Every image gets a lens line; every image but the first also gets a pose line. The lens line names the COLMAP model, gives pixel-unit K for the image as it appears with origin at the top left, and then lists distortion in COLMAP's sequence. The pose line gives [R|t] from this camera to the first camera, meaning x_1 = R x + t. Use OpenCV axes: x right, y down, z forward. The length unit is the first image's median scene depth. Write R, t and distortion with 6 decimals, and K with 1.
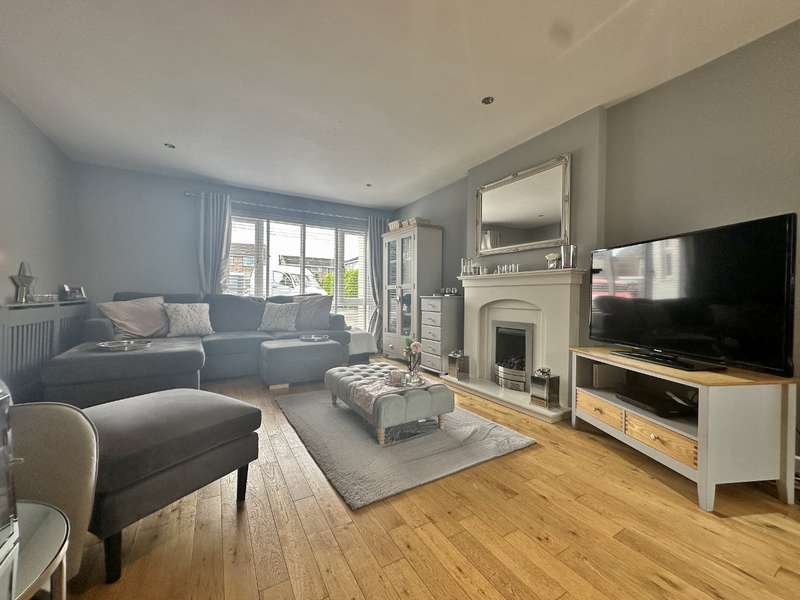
lens RADIAL K [[320.8, 0, 400.3], [0, 320.8, 301.0], [0, 0, 1]] dist [-0.003773, 0.000770]
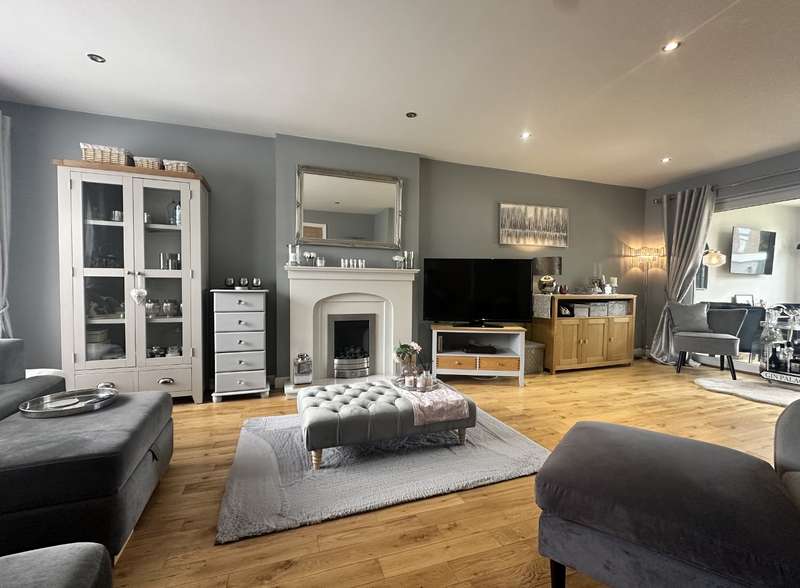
lens RADIAL K [[346.3, 0, 401.2], [0, 346.3, 296.5], [0, 0, 1]] dist [-0.000003, -0.000320]
pose [[0.192778, -0.041691, 0.980356, -0.710306], [0.000703, 0.999103, 0.042350, -0.039910], [-0.981242, -0.007475, 0.192635, 0.611142]]
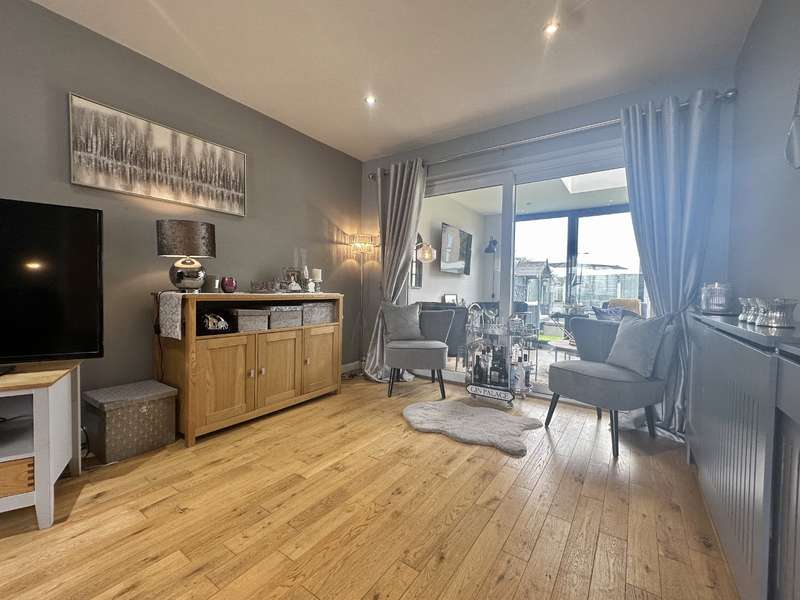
lens RADIAL K [[346.3, 0, 396.5], [0, 346.3, 297.8], [0, 0, 1]] dist [-0.000003, -0.000320]
pose [[-0.420459, -0.041137, 0.906378, -0.131882], [-0.017855, 0.999153, 0.037064, -0.015203], [-0.907136, -0.000600, -0.420838, 0.233160]]
